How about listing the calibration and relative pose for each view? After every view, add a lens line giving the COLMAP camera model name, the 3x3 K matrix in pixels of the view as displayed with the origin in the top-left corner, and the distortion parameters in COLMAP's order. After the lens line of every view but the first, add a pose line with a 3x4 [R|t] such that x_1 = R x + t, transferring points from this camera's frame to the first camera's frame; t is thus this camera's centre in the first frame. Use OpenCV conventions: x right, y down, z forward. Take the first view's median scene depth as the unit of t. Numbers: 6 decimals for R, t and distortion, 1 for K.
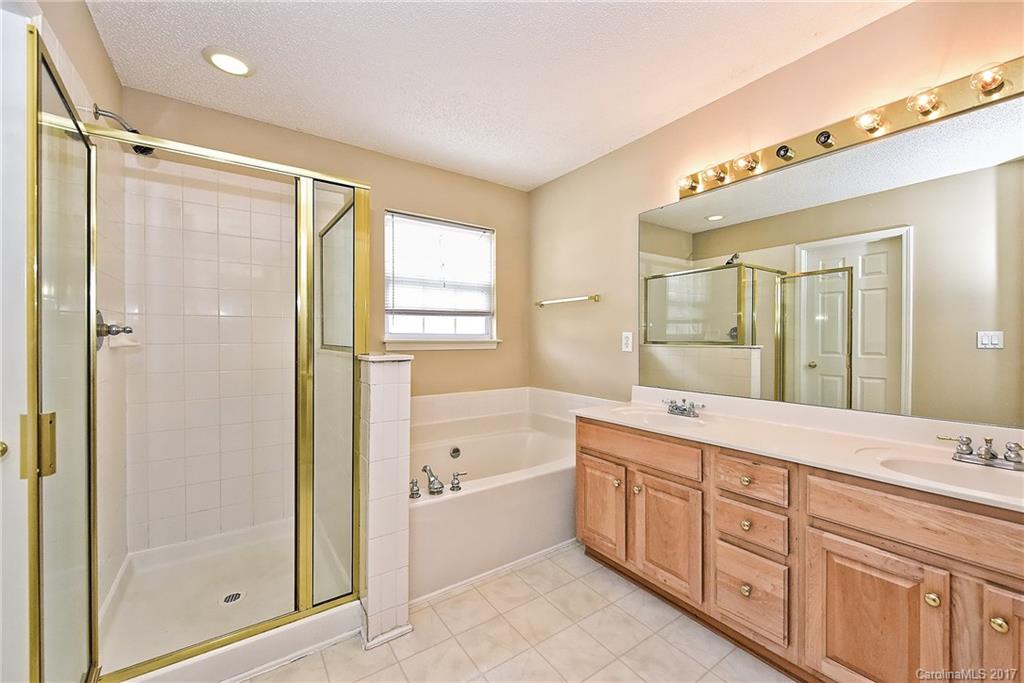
lens RADIAL K [[407.4, 0, 513.3], [0, 407.4, 340.6], [0, 0, 1]] dist [-0.003949, -0.000266]
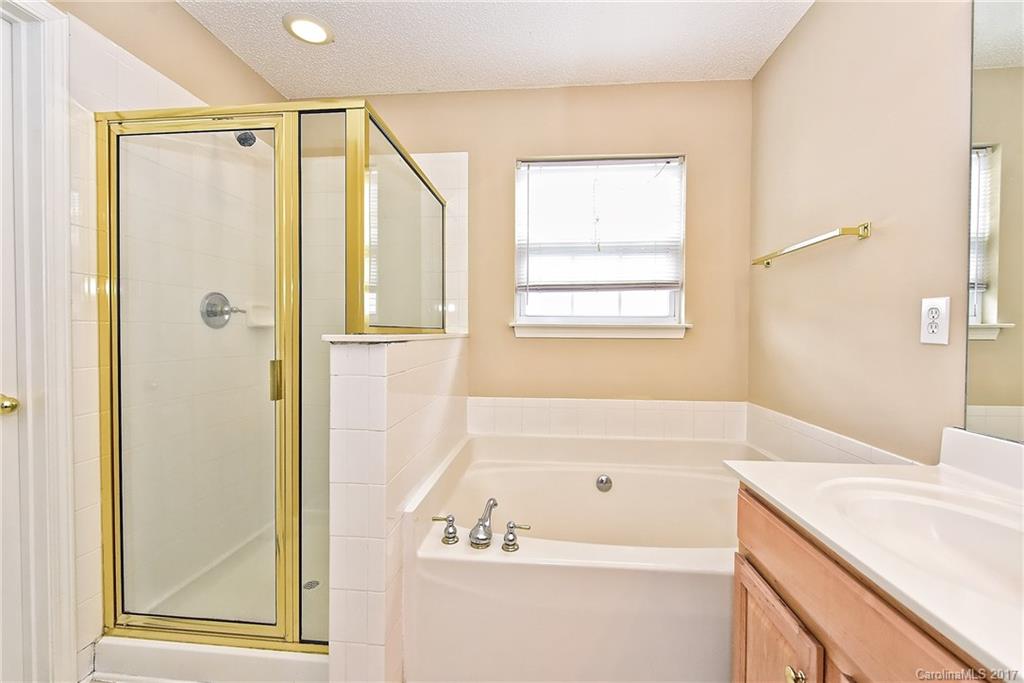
lens RADIAL K [[421.8, 0, 512.3], [0, 421.8, 338.1], [0, 0, 1]] dist [0.017163, -0.000043]
pose [[0.770388, 0.012196, -0.637459, 0.203794], [-0.008868, 0.999925, 0.008415, 0.019161], [0.637514, -0.000830, 0.770438, 0.347513]]
